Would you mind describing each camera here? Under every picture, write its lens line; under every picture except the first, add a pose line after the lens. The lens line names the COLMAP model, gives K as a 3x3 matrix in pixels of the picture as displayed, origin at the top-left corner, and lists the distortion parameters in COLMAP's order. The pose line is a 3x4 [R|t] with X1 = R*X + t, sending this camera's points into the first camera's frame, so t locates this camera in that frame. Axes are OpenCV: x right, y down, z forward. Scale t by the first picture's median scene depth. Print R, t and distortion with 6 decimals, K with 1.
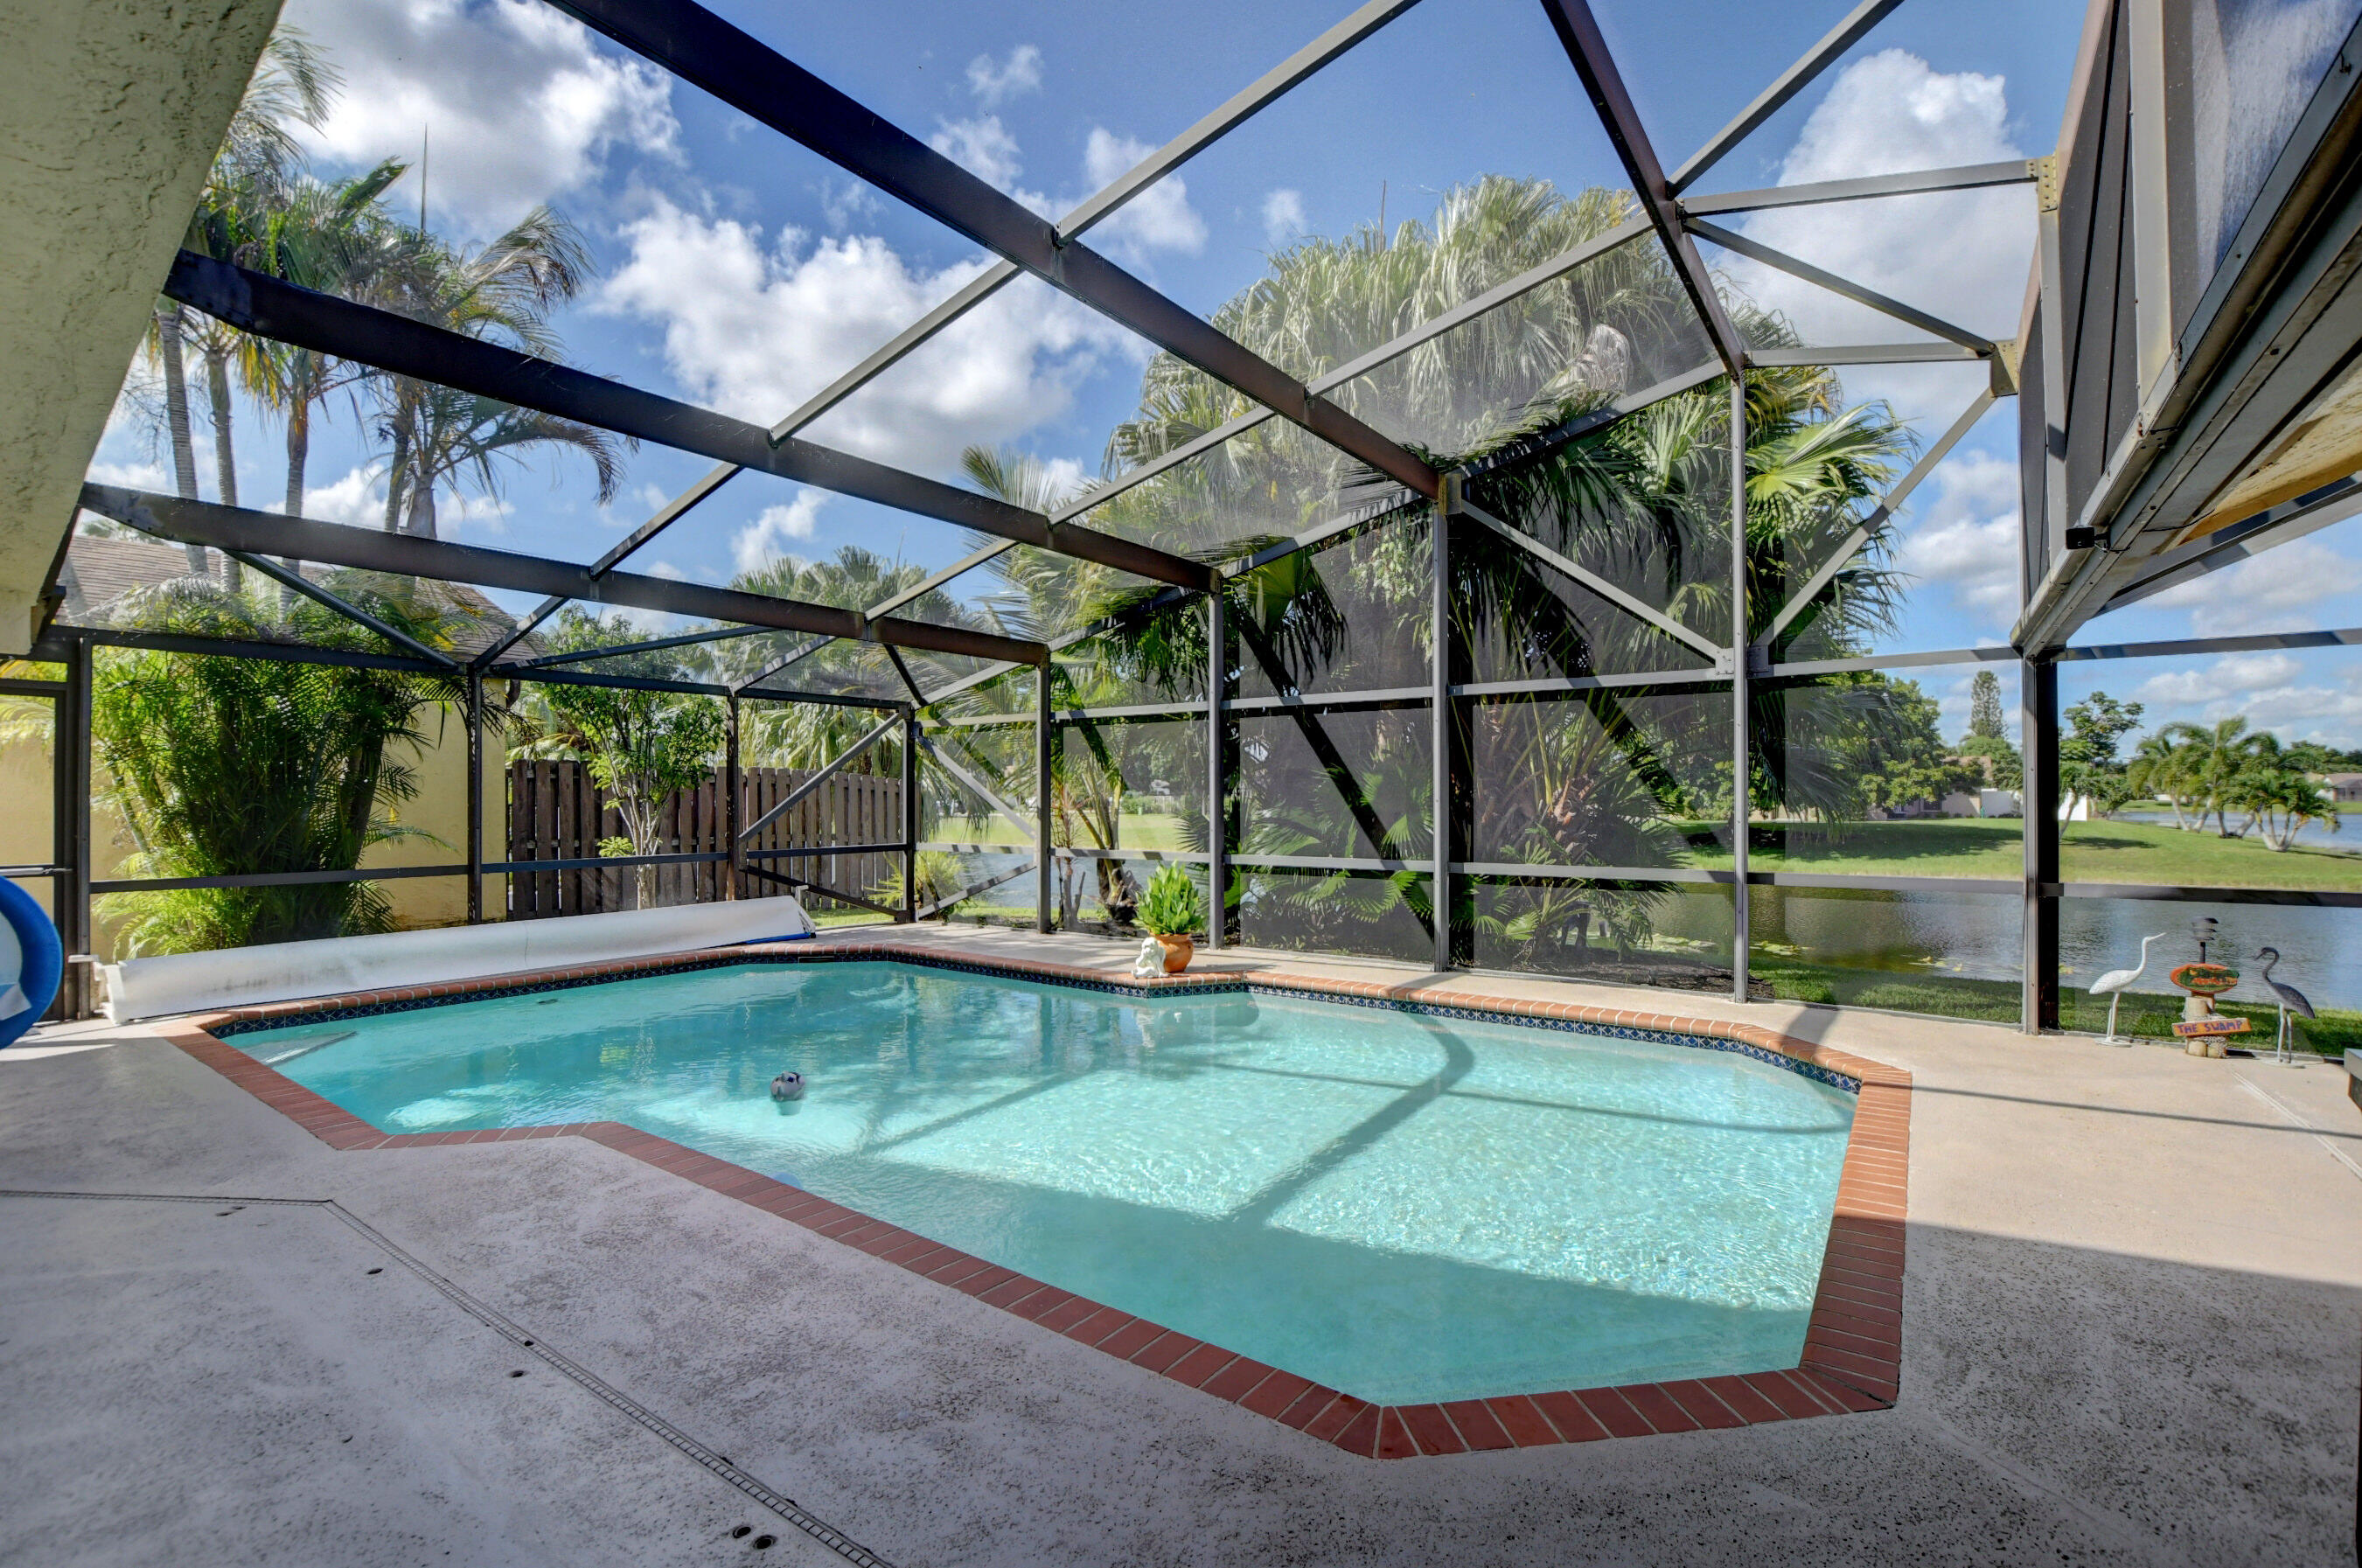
lens RADIAL K [[1039.9, 0, 1171.6], [0, 1039.9, 794.4], [0, 0, 1]] dist [-0.032560, 0.004802]
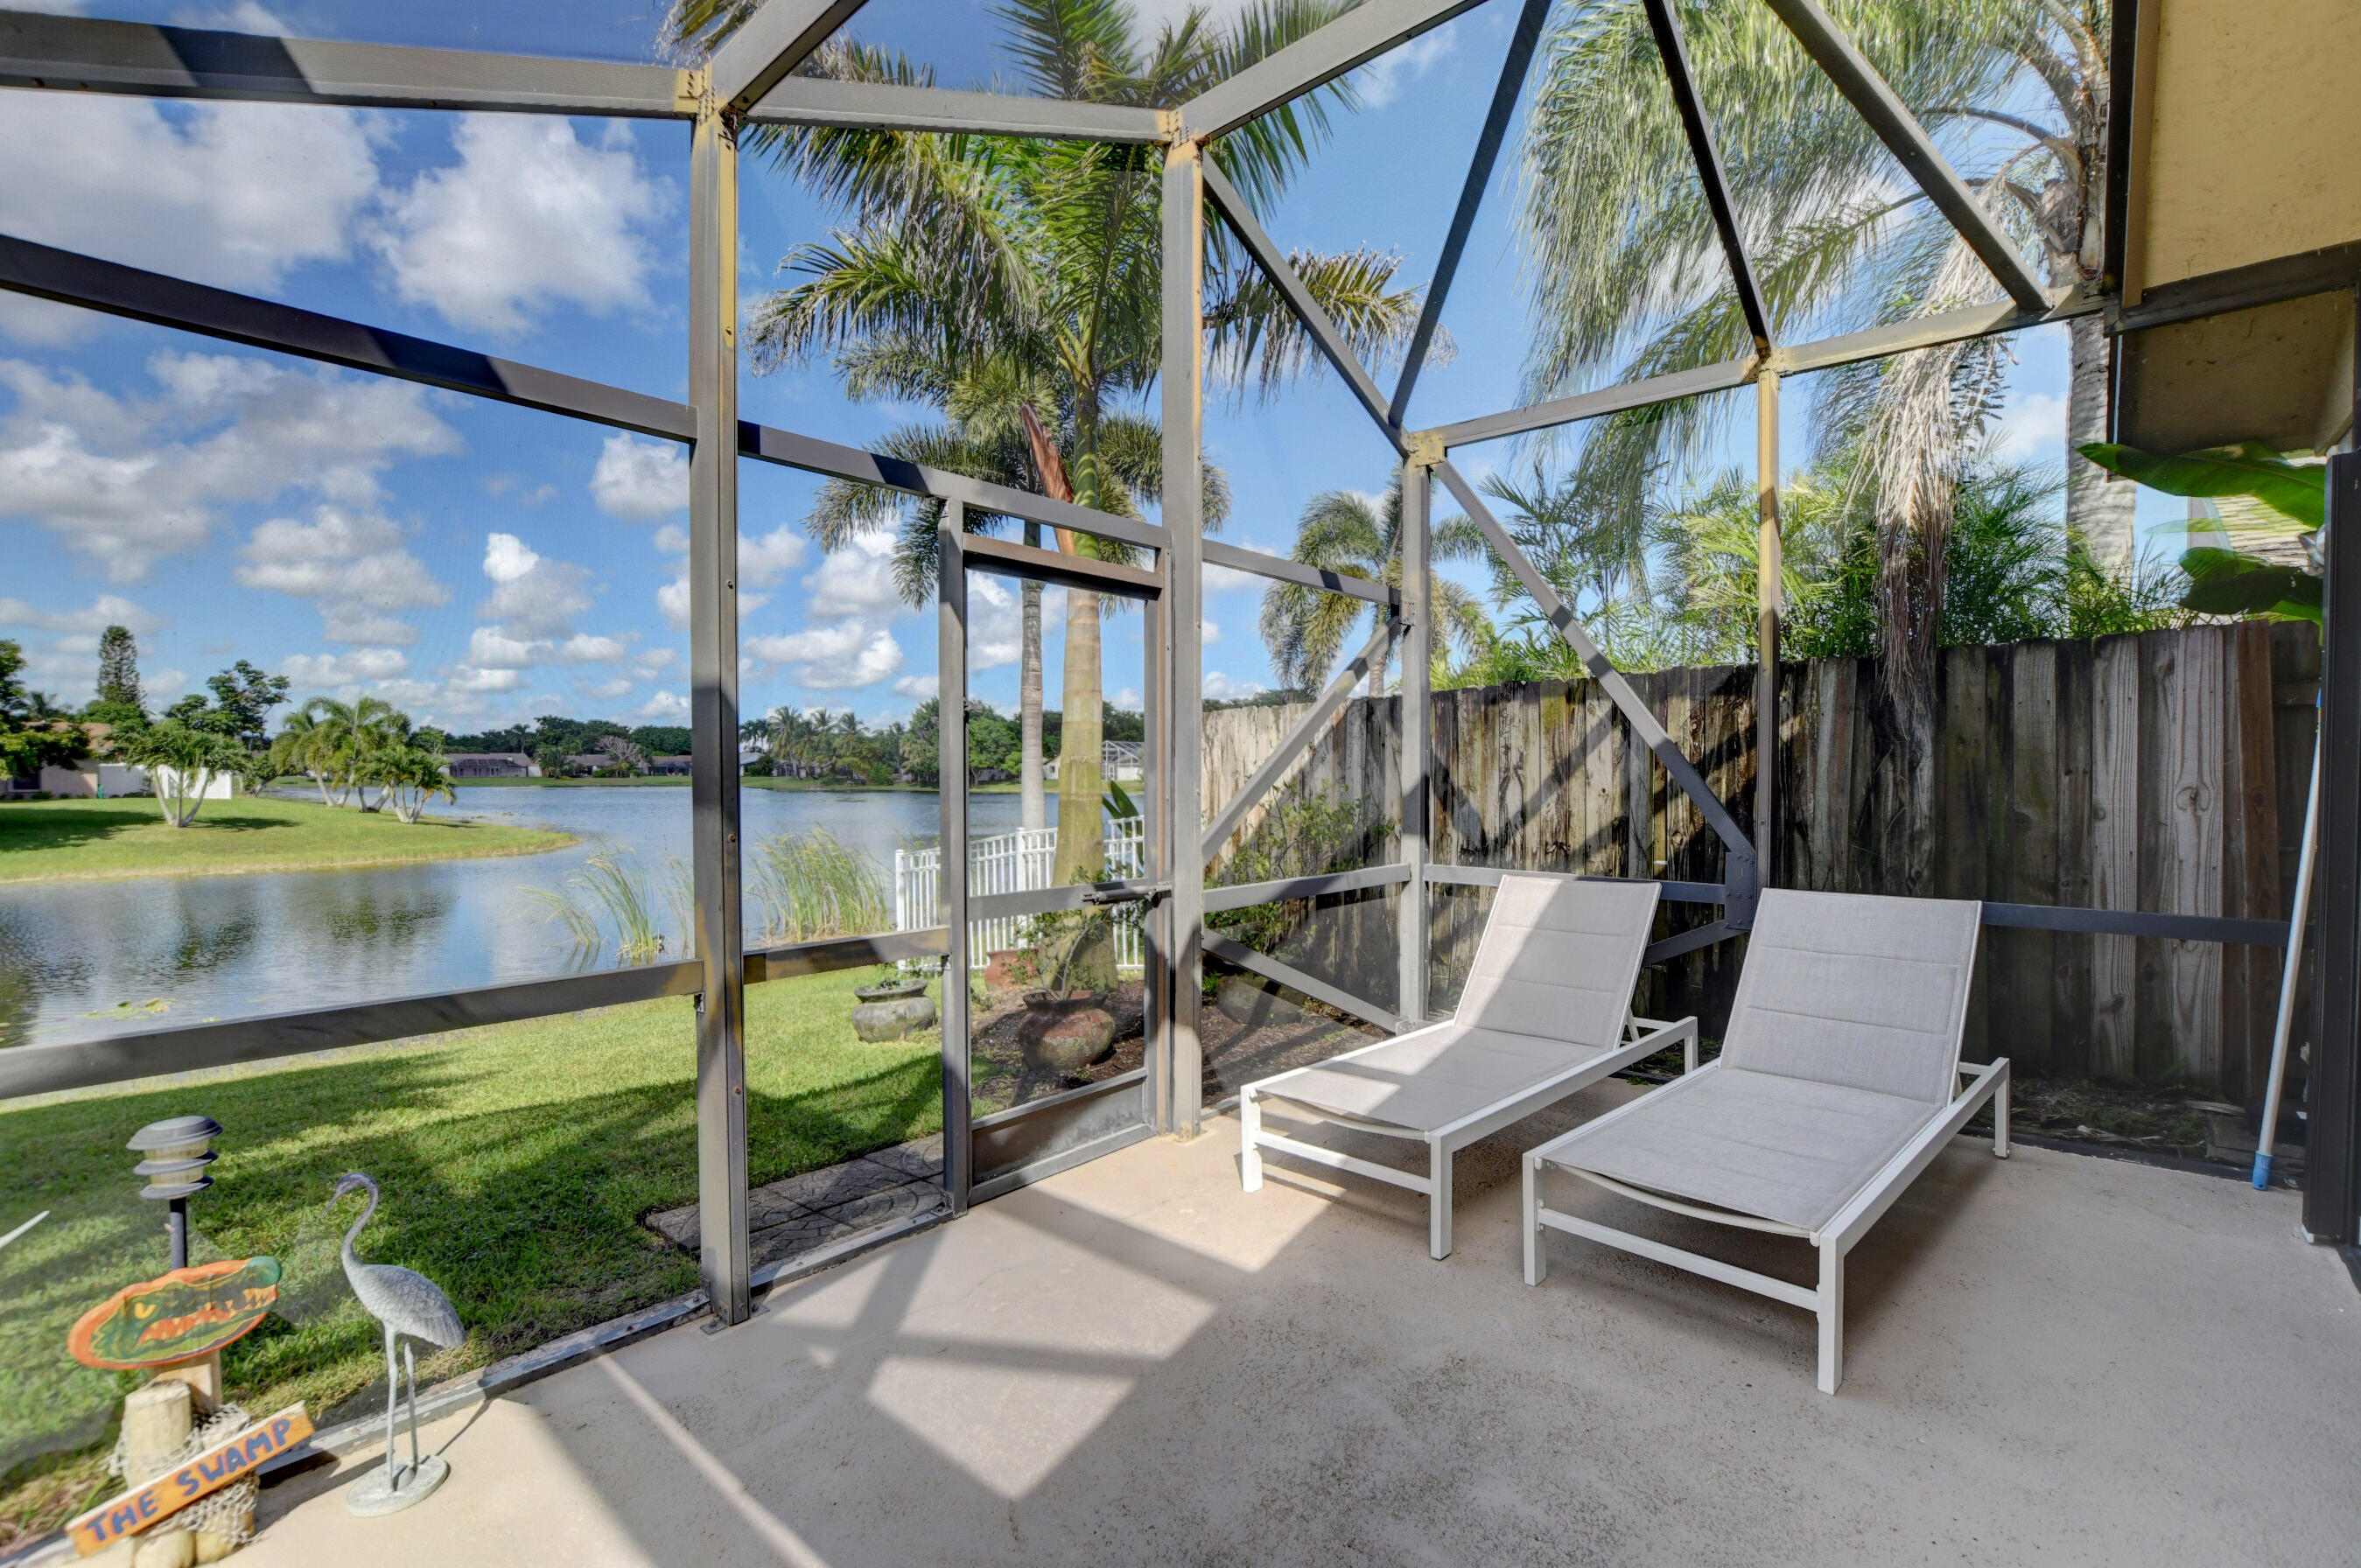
lens RADIAL K [[1039.4, 0, 1189.8], [0, 1039.4, 788.9], [0, 0, 1]] dist [-0.032560, 0.004802]
pose [[0.086036, -0.015113, 0.996177, 0.082208], [-0.002356, 0.999879, 0.015373, 0.000904], [-0.996289, -0.003669, 0.085990, 0.073025]]
